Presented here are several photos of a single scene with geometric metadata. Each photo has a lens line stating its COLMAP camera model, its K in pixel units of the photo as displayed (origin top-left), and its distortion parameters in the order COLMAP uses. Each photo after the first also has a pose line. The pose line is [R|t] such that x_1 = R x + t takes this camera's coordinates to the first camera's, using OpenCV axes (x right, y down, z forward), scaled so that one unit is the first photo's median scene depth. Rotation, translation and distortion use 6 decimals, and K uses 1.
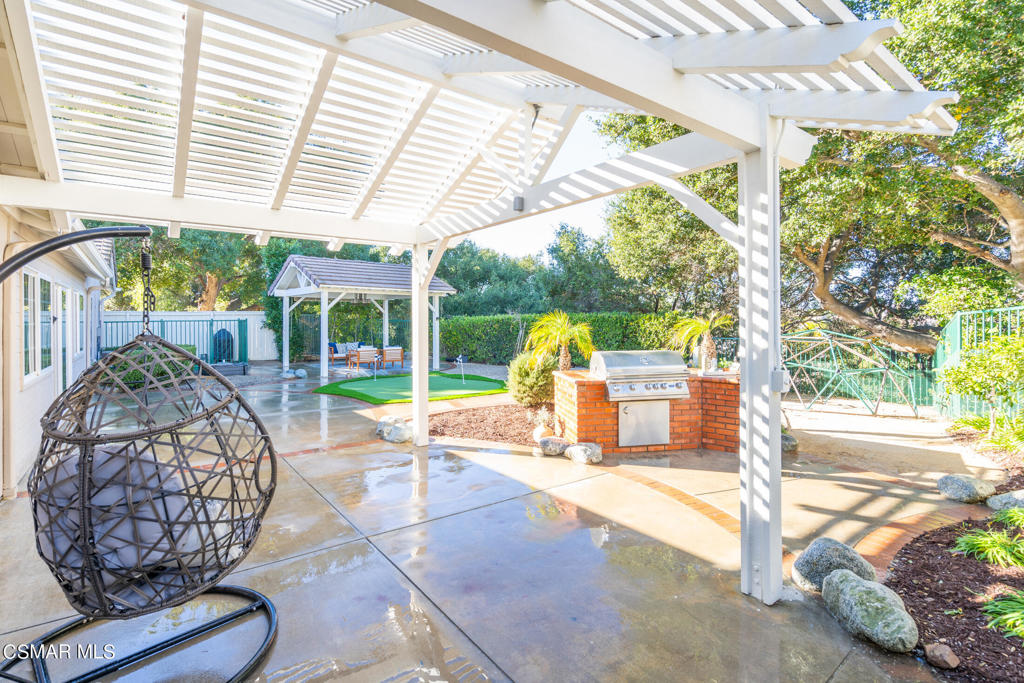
lens RADIAL K [[426.2, 0, 489.5], [0, 426.2, 317.9], [0, 0, 1]] dist [-0.012363, -0.000185]
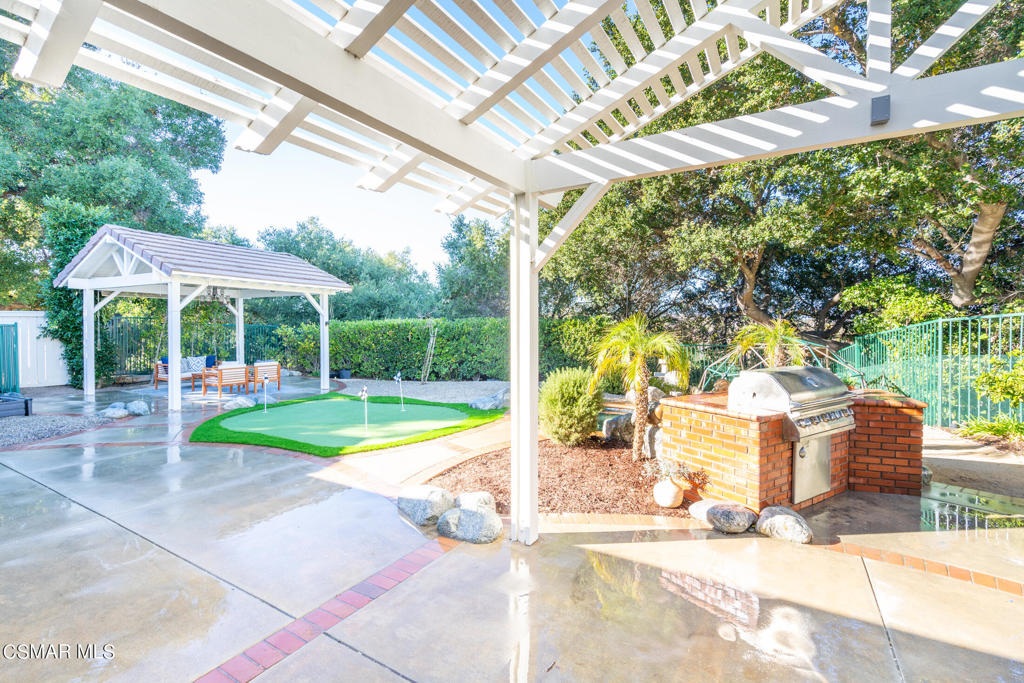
lens RADIAL K [[430.9, 0, 426.5], [0, 430.9, 329.0], [0, 0, 1]] dist [-0.004978, 0.001152]
pose [[0.947157, -0.000566, 0.320769, -0.258439], [-0.003742, 0.999911, 0.012813, 0.001399], [-0.320747, -0.013336, 0.947071, 0.264116]]
